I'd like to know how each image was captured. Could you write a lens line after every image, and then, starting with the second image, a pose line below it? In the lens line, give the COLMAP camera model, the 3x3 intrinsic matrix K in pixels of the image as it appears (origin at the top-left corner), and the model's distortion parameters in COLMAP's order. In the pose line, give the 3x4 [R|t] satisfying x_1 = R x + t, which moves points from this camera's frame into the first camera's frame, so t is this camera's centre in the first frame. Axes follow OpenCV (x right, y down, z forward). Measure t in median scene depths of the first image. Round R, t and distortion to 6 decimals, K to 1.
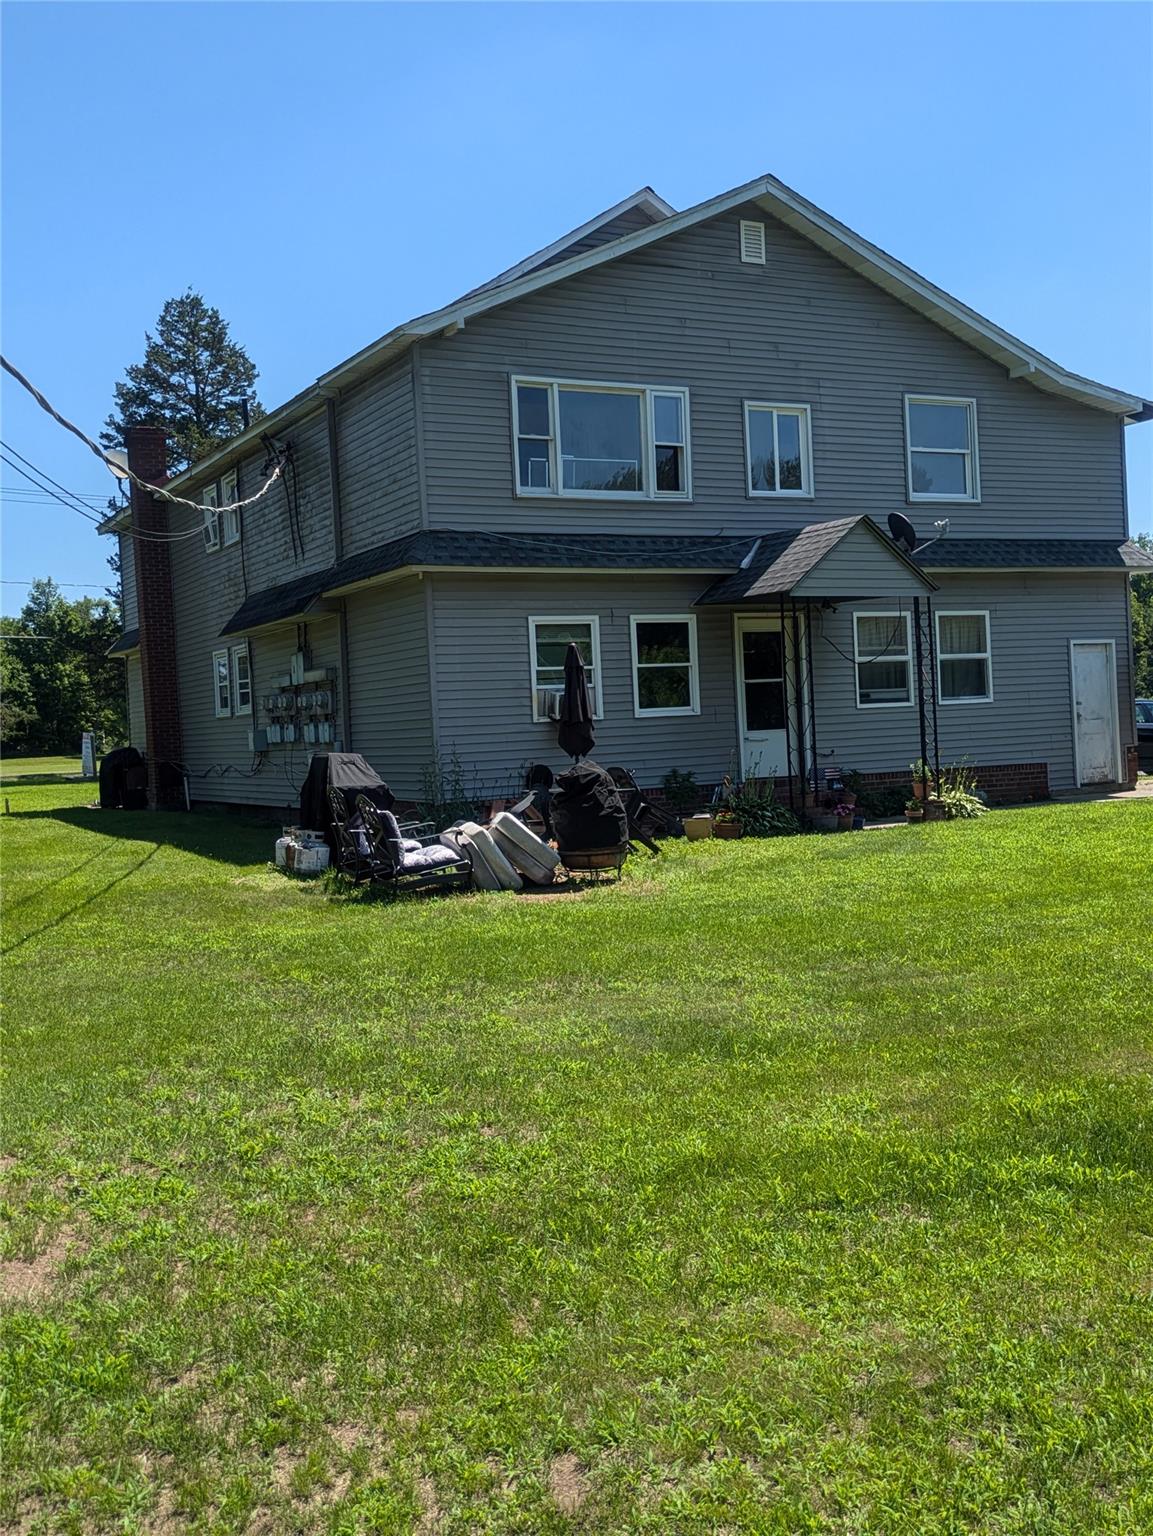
lens RADIAL K [[1272.6, 0, 527.4], [0, 1272.6, 809.5], [0, 0, 1]] dist [0.062972, -0.066297]
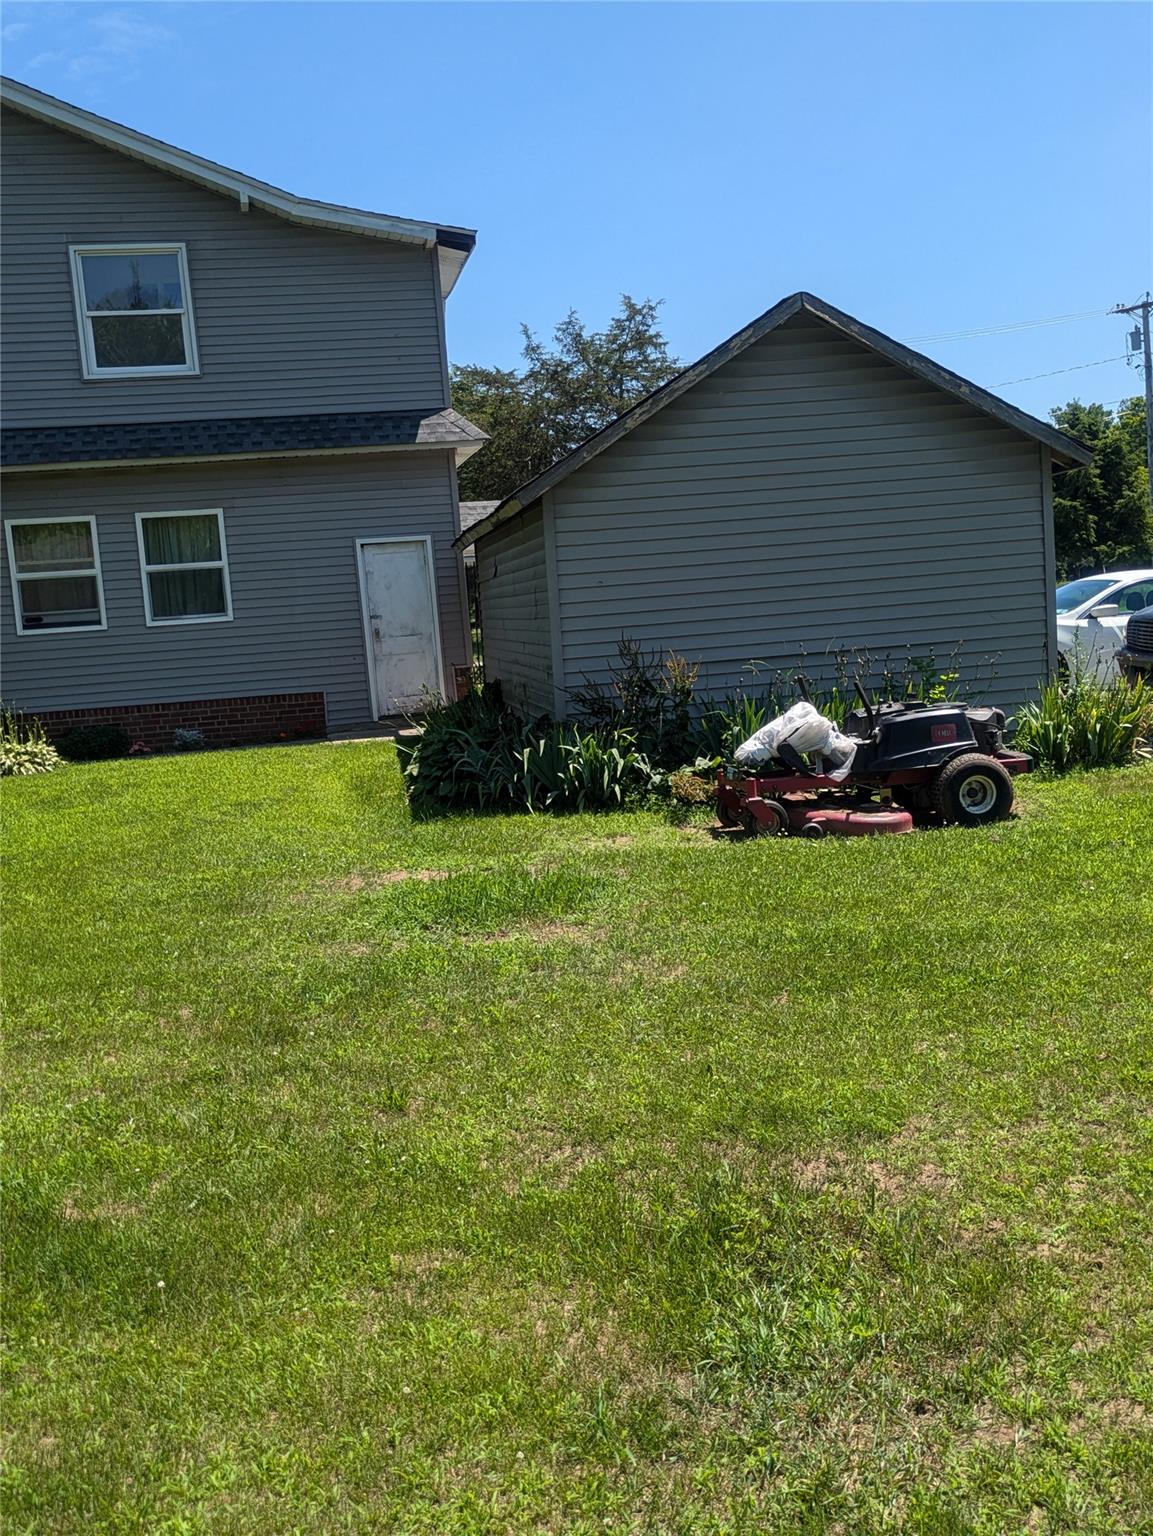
lens RADIAL K [[1272.6, 0, 575.2], [0, 1272.6, 771.7], [0, 0, 1]] dist [0.062972, -0.066297]
pose [[0.973912, 0.001442, -0.226923, 0.762241], [0.015700, 0.997156, 0.073717, -0.044048], [0.226384, -0.075356, 0.971119, 0.243800]]
